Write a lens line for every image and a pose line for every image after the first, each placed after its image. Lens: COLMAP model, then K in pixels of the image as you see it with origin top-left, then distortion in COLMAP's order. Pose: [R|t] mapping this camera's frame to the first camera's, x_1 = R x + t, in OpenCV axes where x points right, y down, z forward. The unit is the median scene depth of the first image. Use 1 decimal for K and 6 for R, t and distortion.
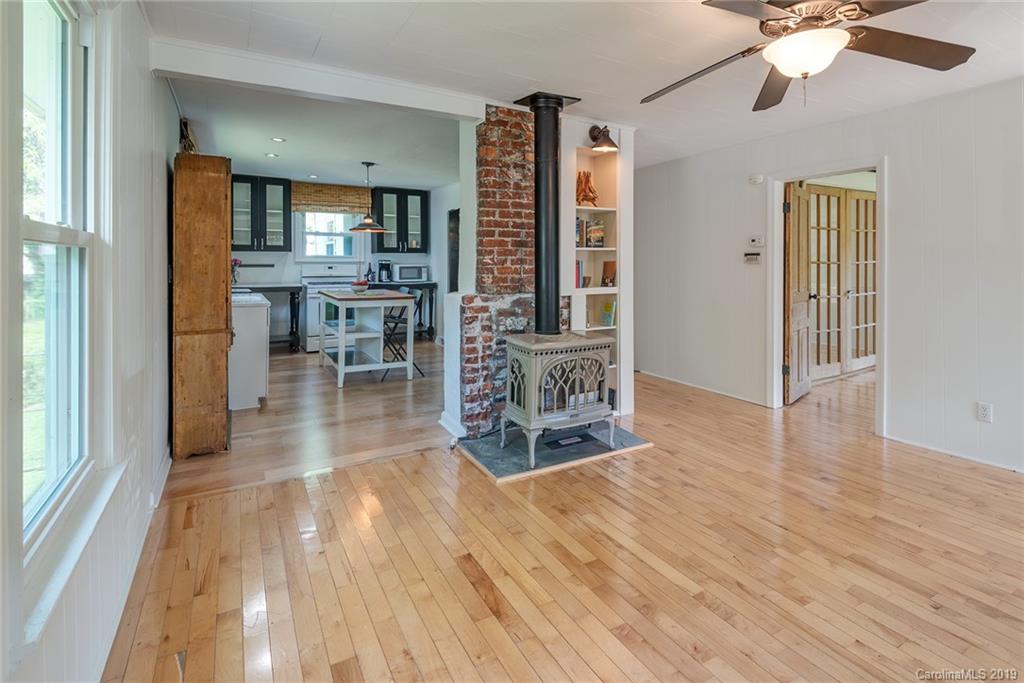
lens RADIAL K [[499.2, 0, 513.4], [0, 499.2, 308.7], [0, 0, 1]] dist [0.034056, -0.018862]
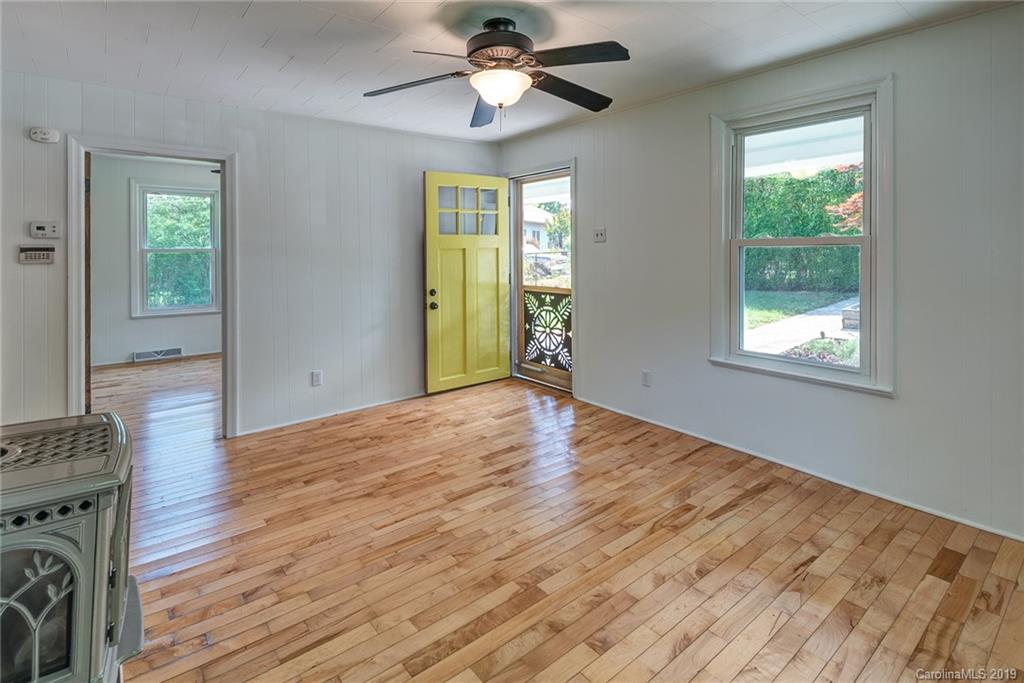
lens RADIAL K [[486.8, 0, 523.4], [0, 486.8, 317.3], [0, 0, 1]] dist [-0.001175, -0.001019]
pose [[-0.174696, -0.128168, 0.976245, -0.328197], [0.095785, 0.984577, 0.146402, -0.072952], [-0.979952, 0.119086, -0.159725, 0.672575]]
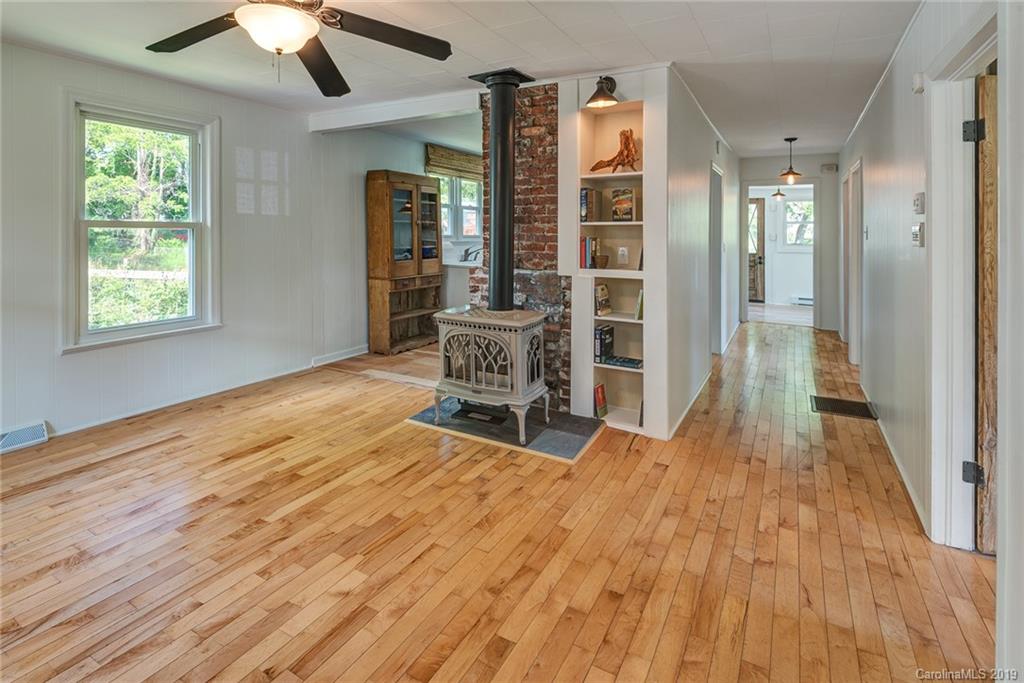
lens RADIAL K [[498.7, 0, 513.6], [0, 498.7, 285.0], [0, 0, 1]] dist [0.003367, 0.000054]
pose [[0.514794, 0.092952, -0.852260, 0.995604], [-0.088169, 0.994574, 0.055217, -0.060692], [0.852768, 0.046717, 0.520196, 0.535356]]
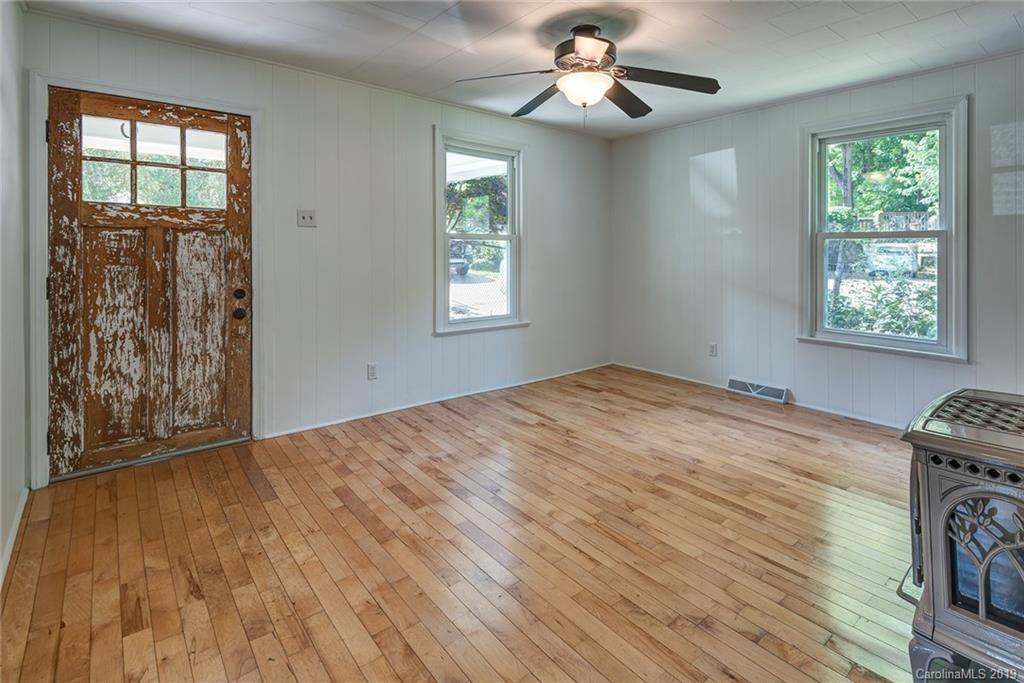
lens RADIAL K [[499.2, 0, 513.4], [0, 499.2, 308.7], [0, 0, 1]] dist [0.034056, -0.018862]
pose [[-0.987539, 0.016886, -0.156465, 0.602600], [-0.016886, 0.977117, 0.212031, -0.120502], [0.156465, 0.212031, -0.964656, 1.349172]]
